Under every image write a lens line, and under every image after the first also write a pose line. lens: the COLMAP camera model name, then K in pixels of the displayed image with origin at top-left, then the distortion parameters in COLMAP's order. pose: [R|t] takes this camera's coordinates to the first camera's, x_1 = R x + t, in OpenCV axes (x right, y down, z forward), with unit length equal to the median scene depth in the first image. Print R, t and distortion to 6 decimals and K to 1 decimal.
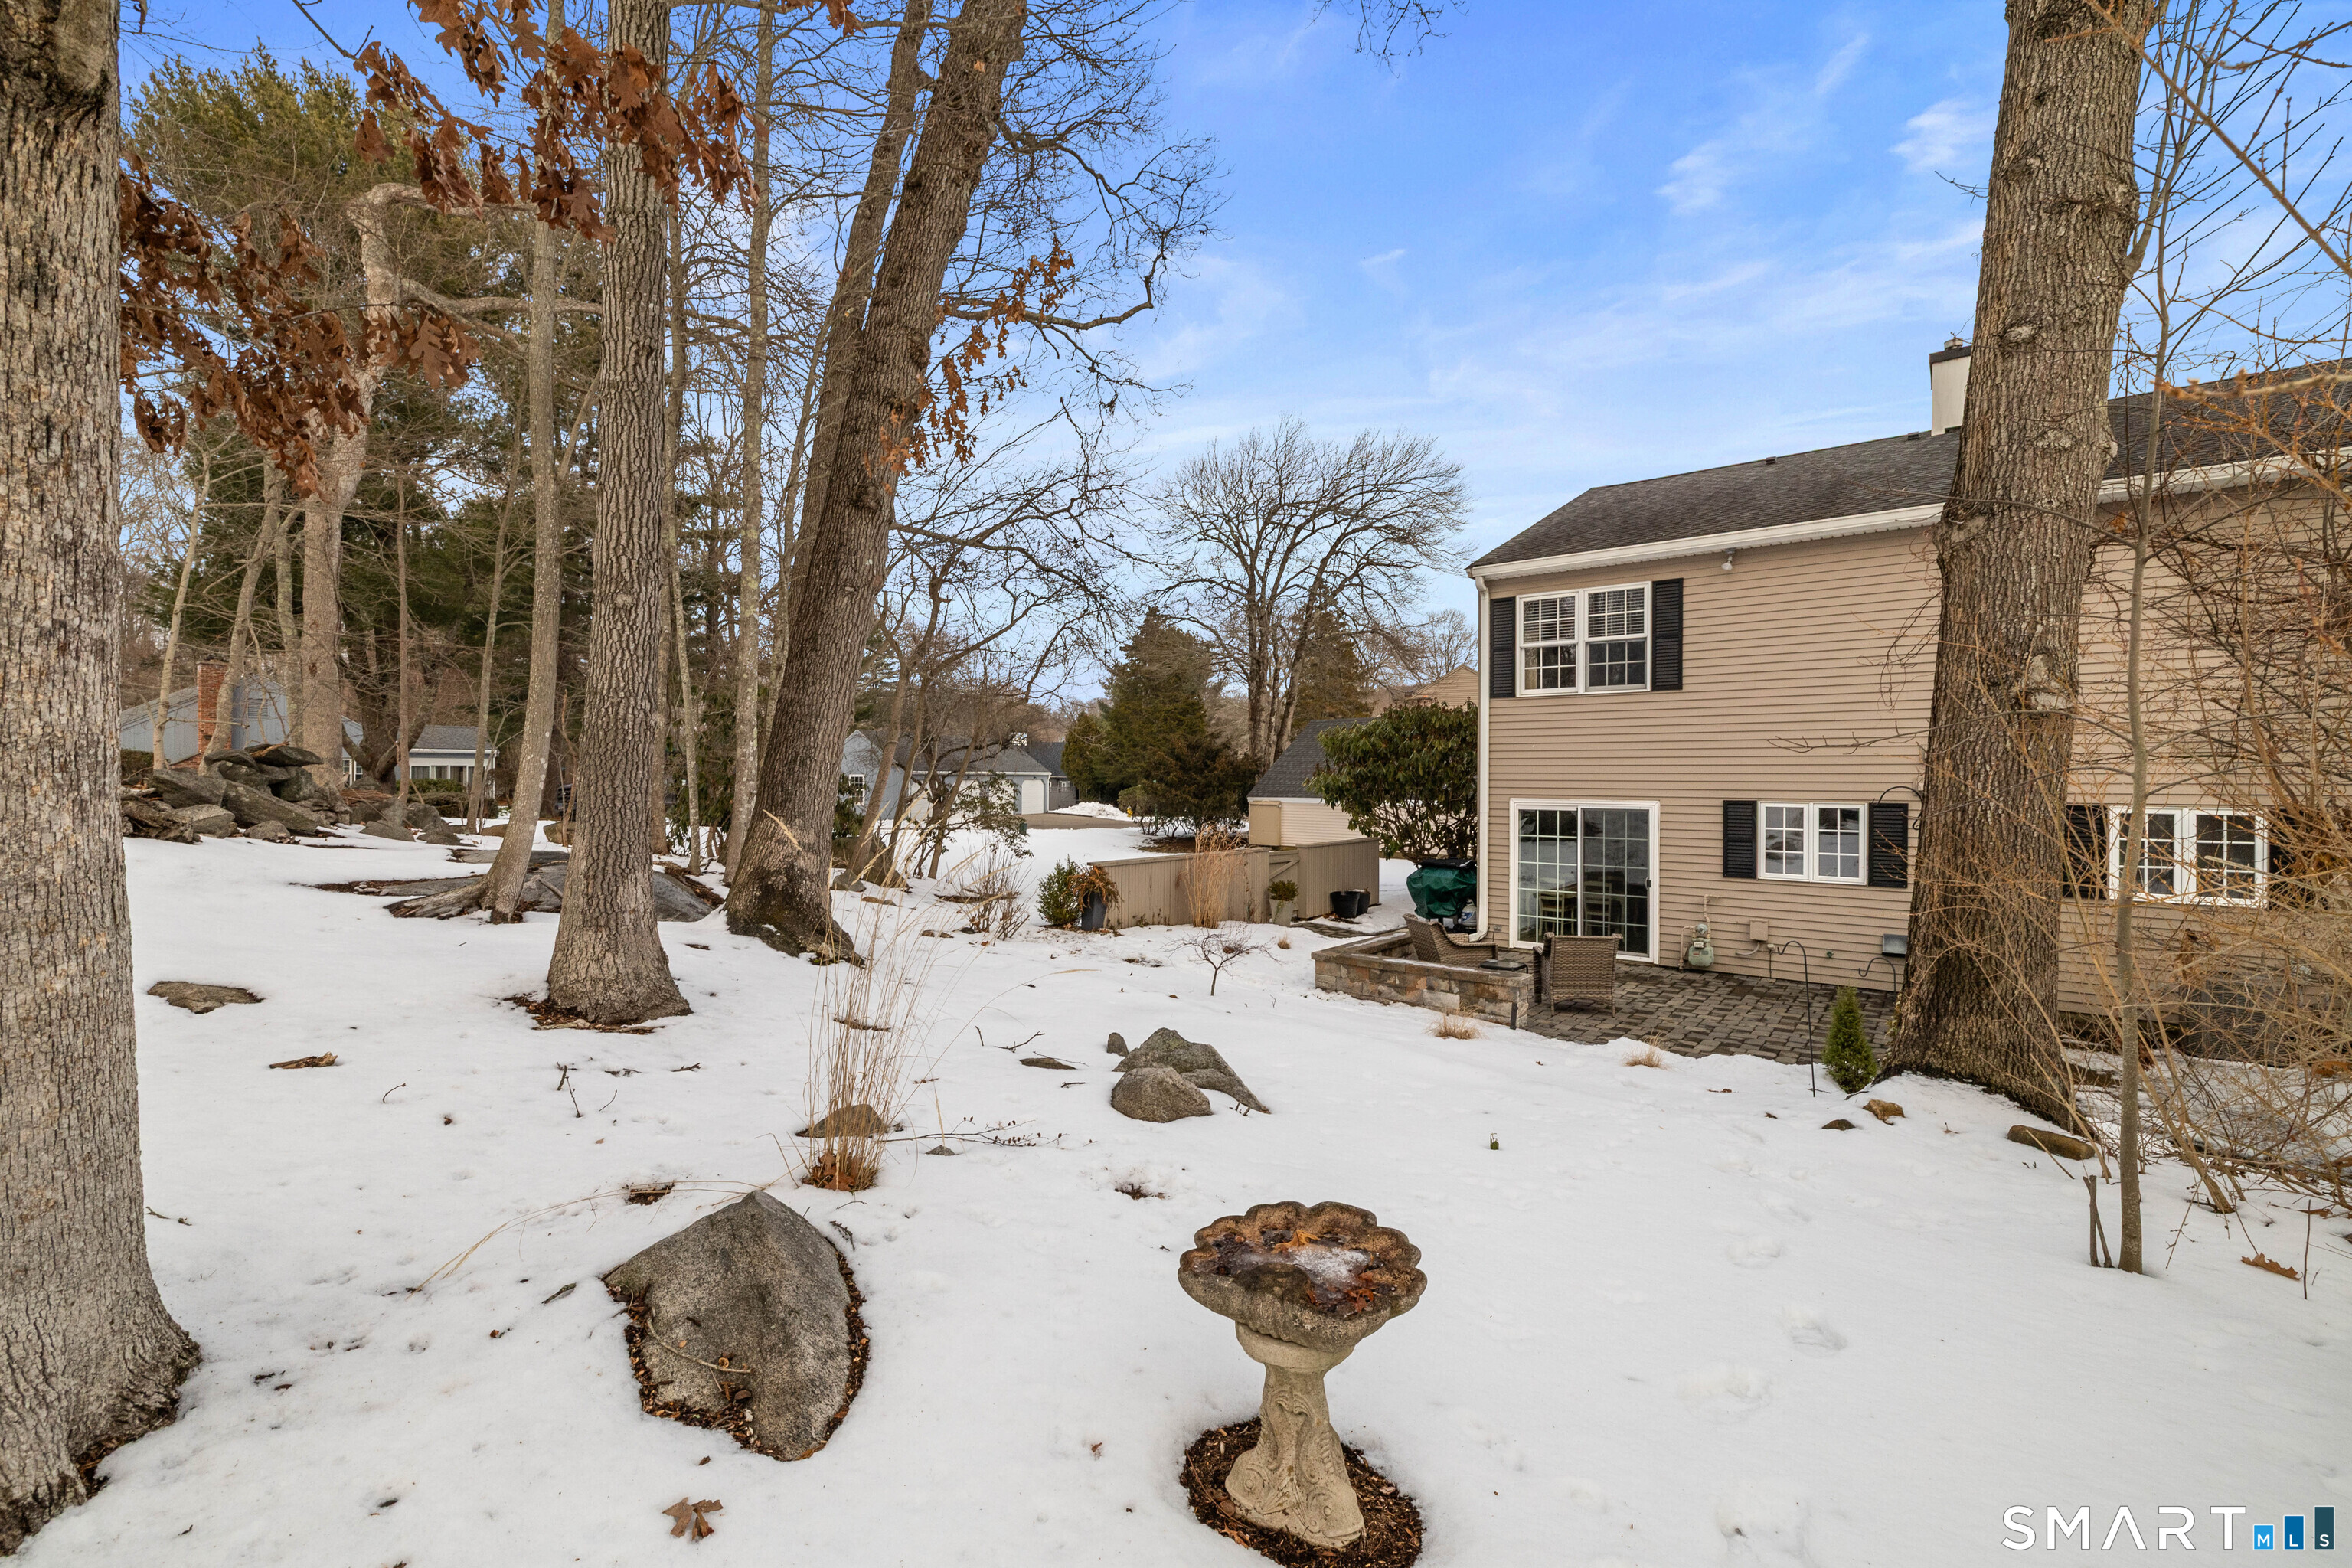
lens RADIAL K [[994.1, 0, 1175.1], [0, 994.1, 782.6], [0, 0, 1]] dist [0.000680, 0.000009]
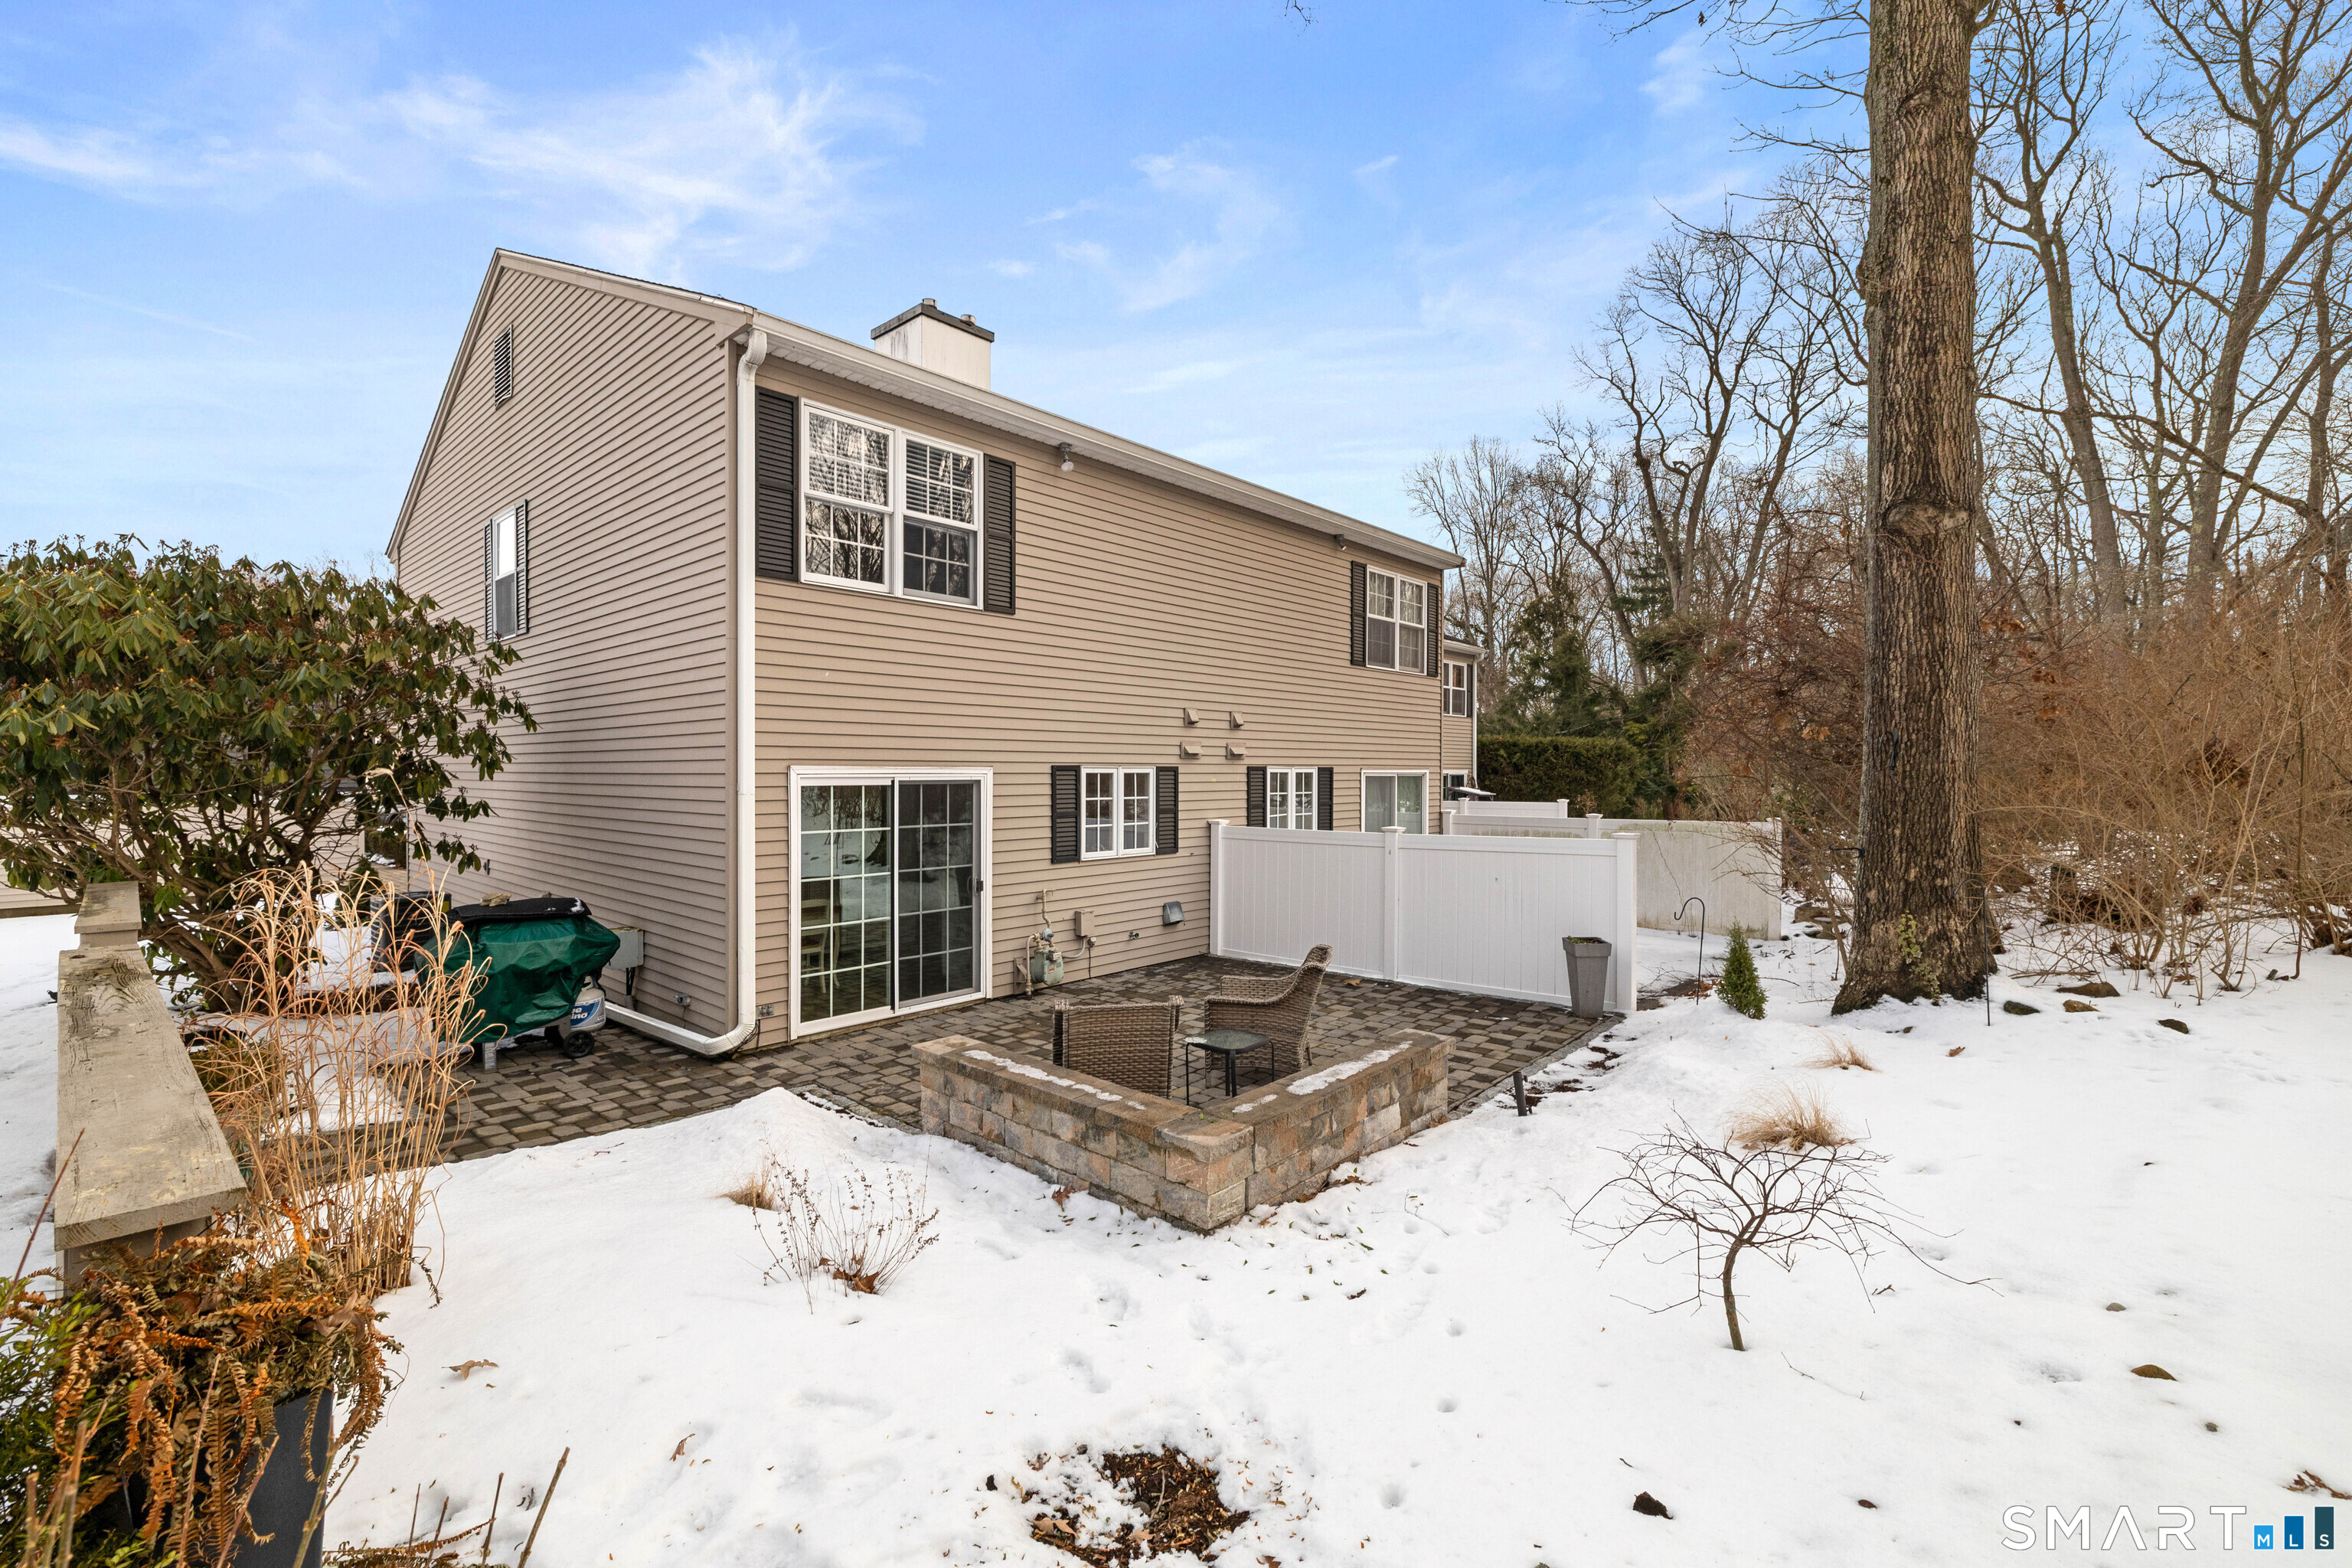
lens RADIAL K [[994.1, 0, 1174.4], [0, 994.1, 782.9], [0, 0, 1]] dist [0.000680, 0.000009]
pose [[0.086073, -0.016821, 0.996147, -0.211205], [0.006375, 0.999846, 0.016333, 0.018781], [-0.996268, 0.004944, 0.086167, 0.822177]]
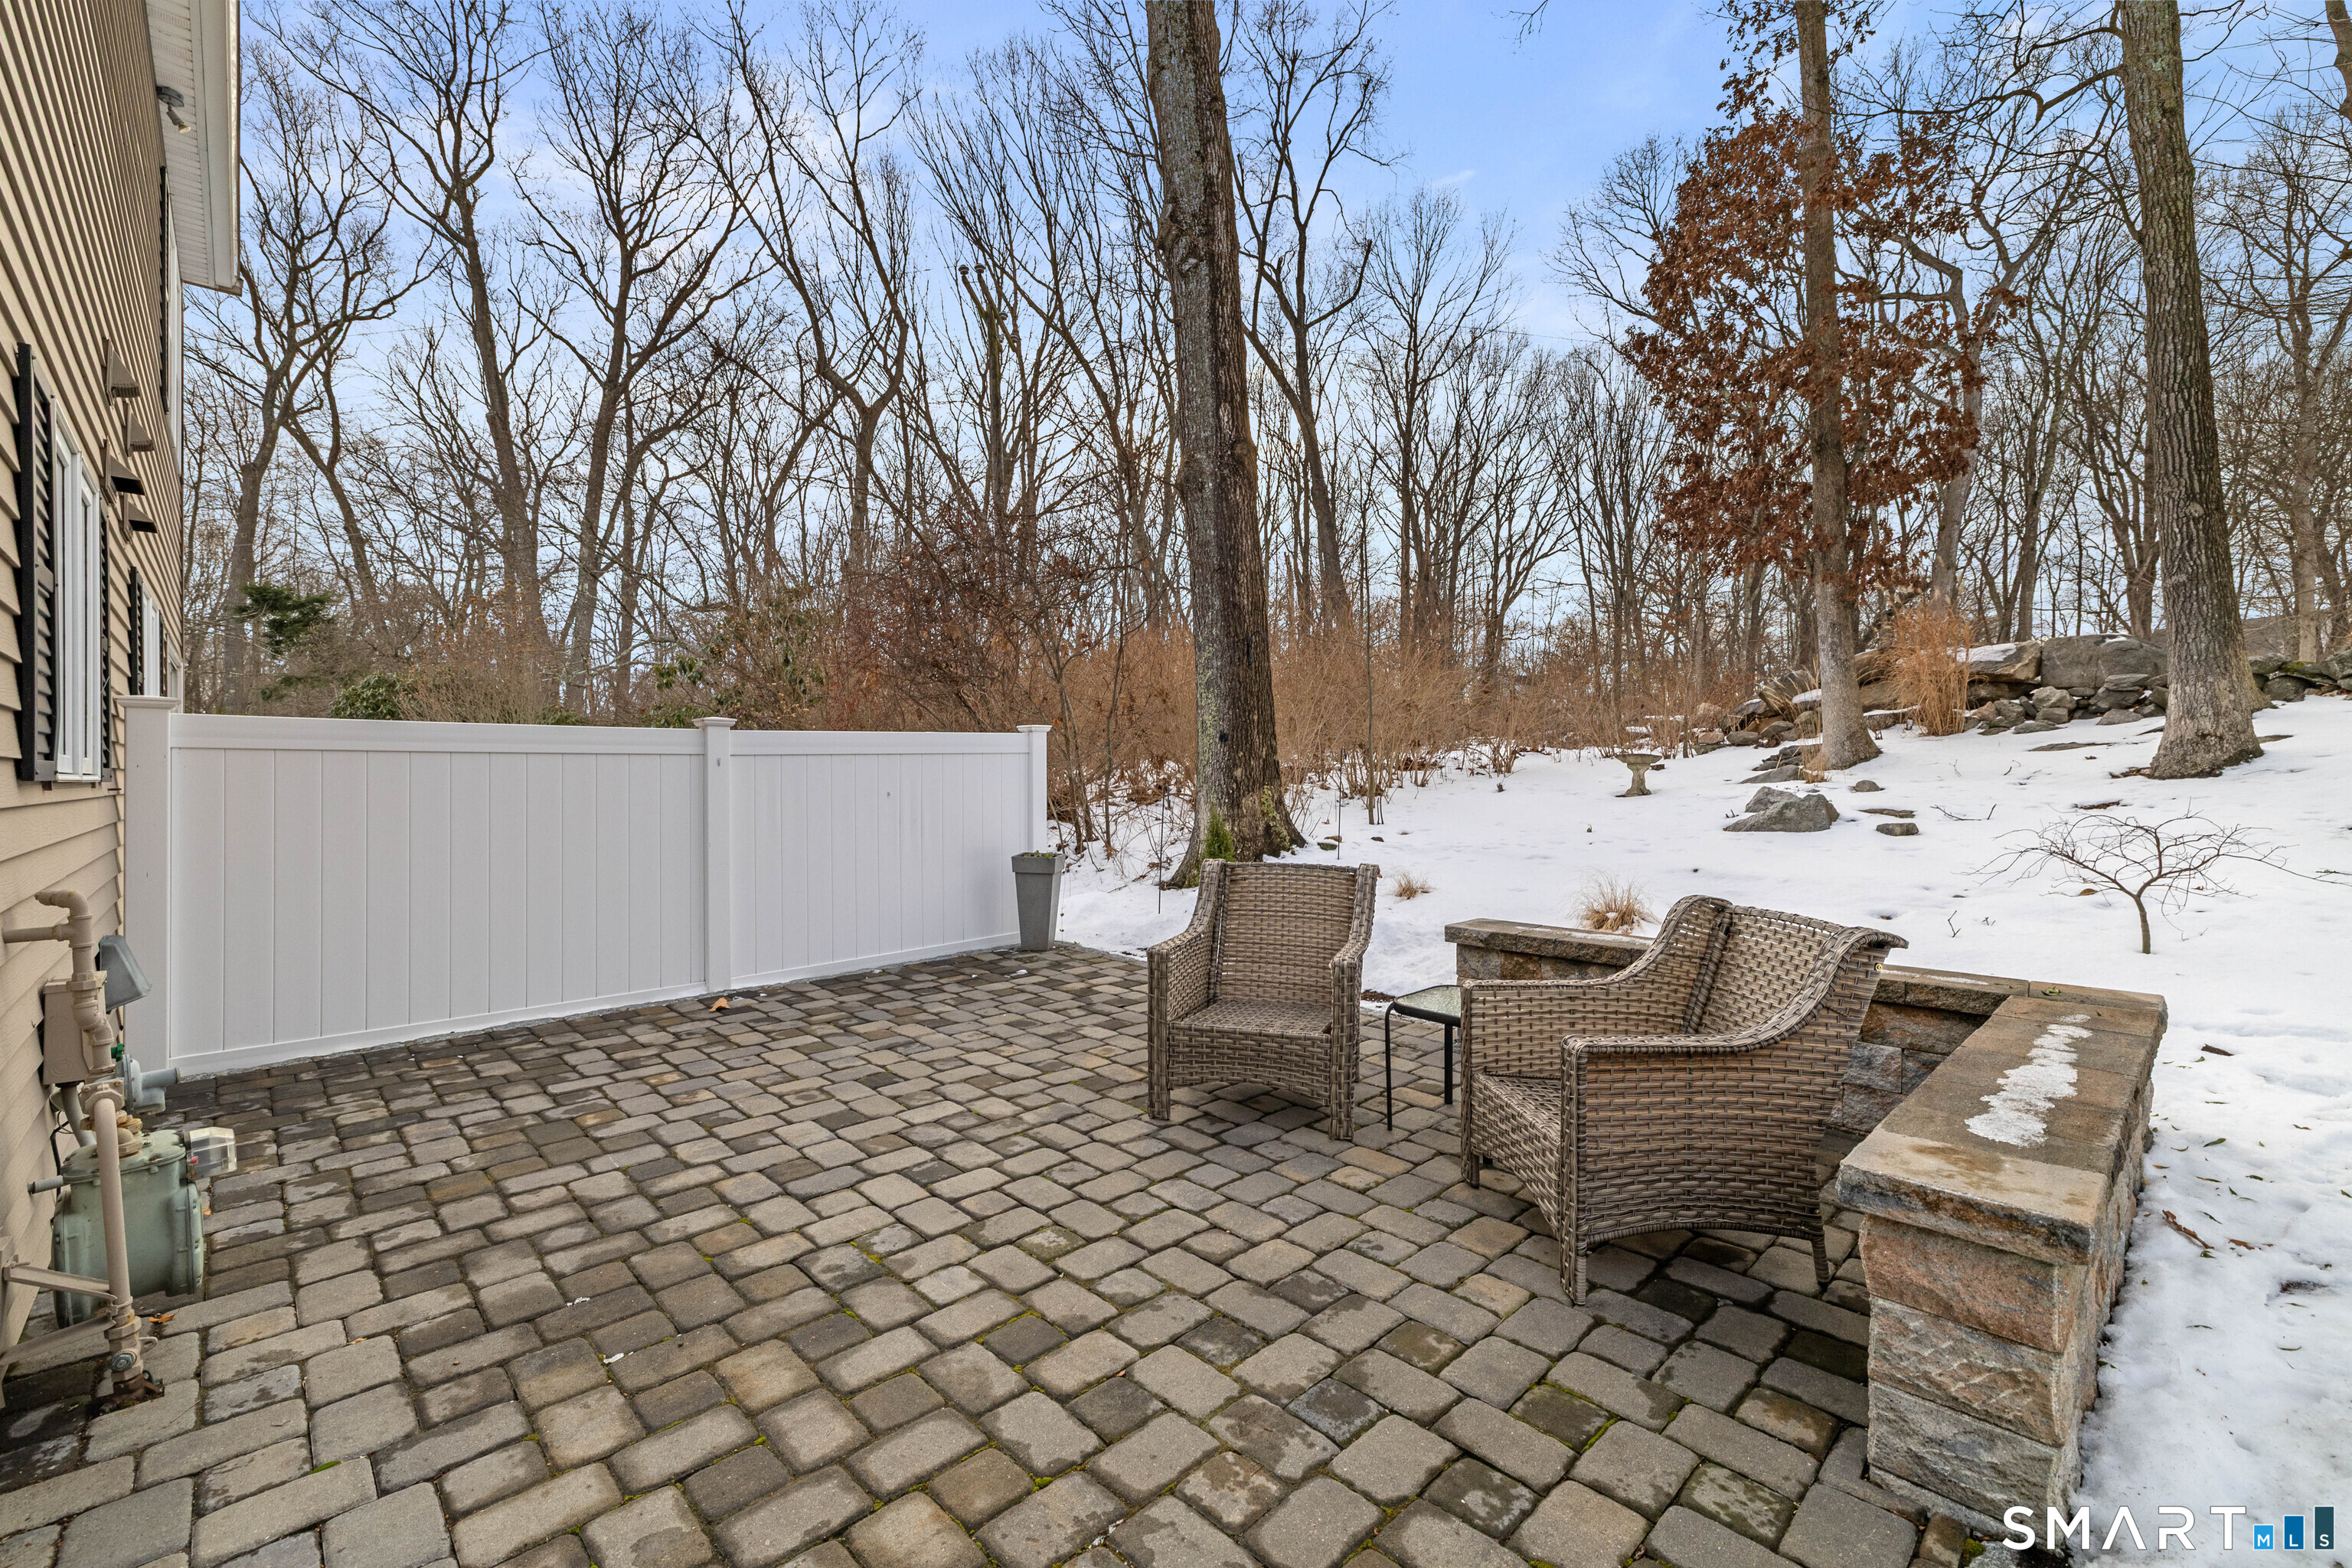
lens RADIAL K [[994.1, 0, 1173.2], [0, 994.1, 779.1], [0, 0, 1]] dist [0.000680, 0.000009]
pose [[-0.986793, -0.002273, 0.161969, 0.579604], [-0.001189, 0.999976, 0.006790, 0.130759], [-0.161981, 0.006508, -0.986772, 1.255783]]
